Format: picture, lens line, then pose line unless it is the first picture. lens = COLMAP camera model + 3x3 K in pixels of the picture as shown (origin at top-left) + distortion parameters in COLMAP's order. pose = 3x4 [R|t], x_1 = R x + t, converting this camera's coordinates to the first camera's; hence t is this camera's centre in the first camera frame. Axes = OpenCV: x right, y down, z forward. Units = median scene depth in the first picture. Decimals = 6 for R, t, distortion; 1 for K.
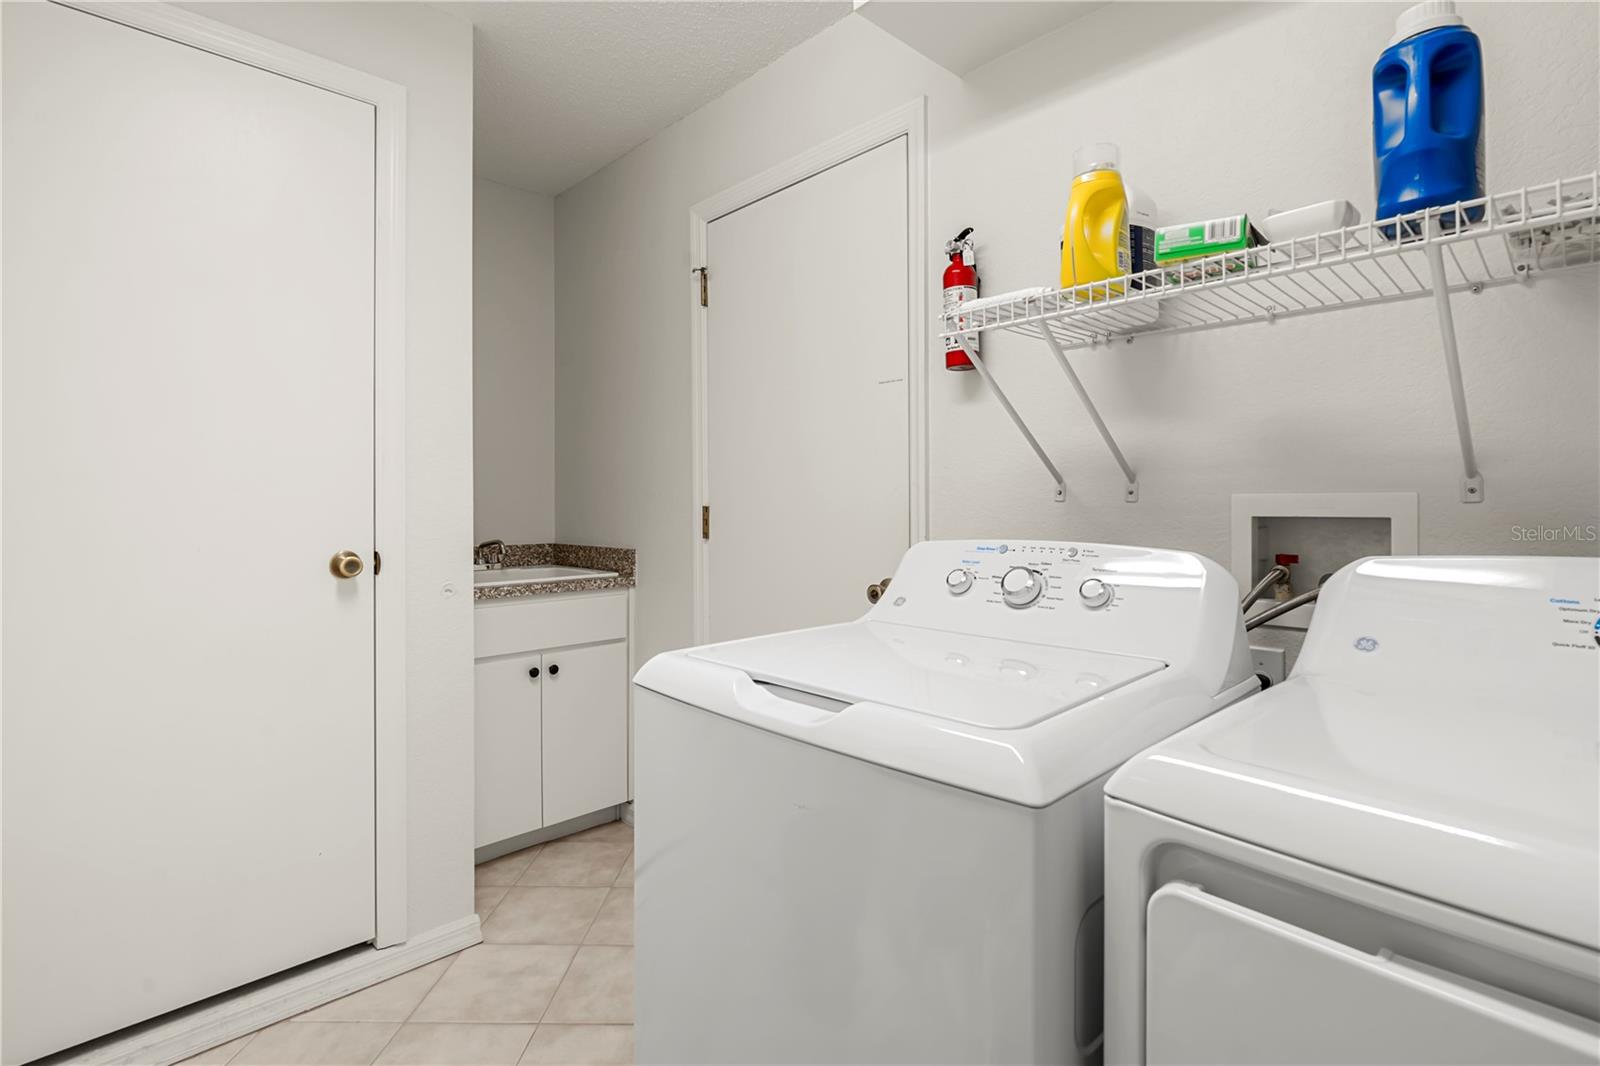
lens RADIAL K [[741.8, 0, 799.7], [0, 741.8, 509.2], [0, 0, 1]] dist [-0.002256, 0.000519]
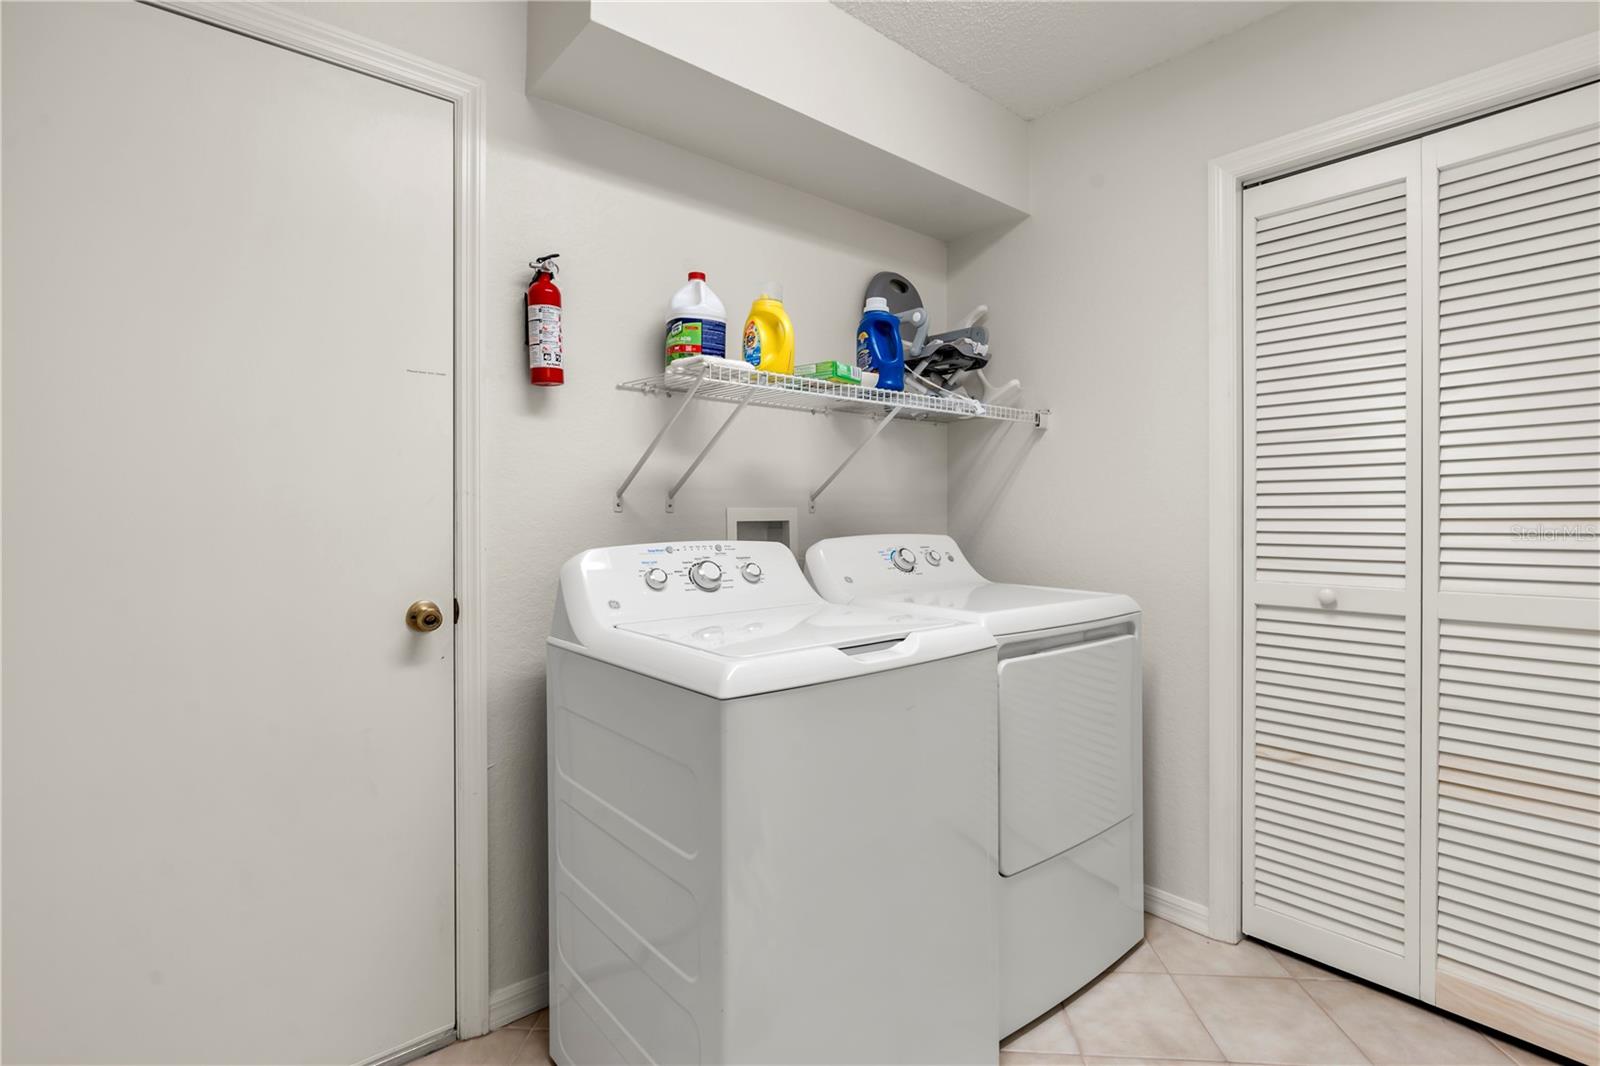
lens RADIAL K [[741.8, 0, 799.7], [0, 741.8, 509.2], [0, 0, 1]] dist [-0.002256, 0.000519]
pose [[0.053966, 0.008433, 0.998507, -0.934289], [0.009678, 0.999913, -0.008968, -0.001272], [-0.998496, 0.010147, 0.053880, 0.695886]]
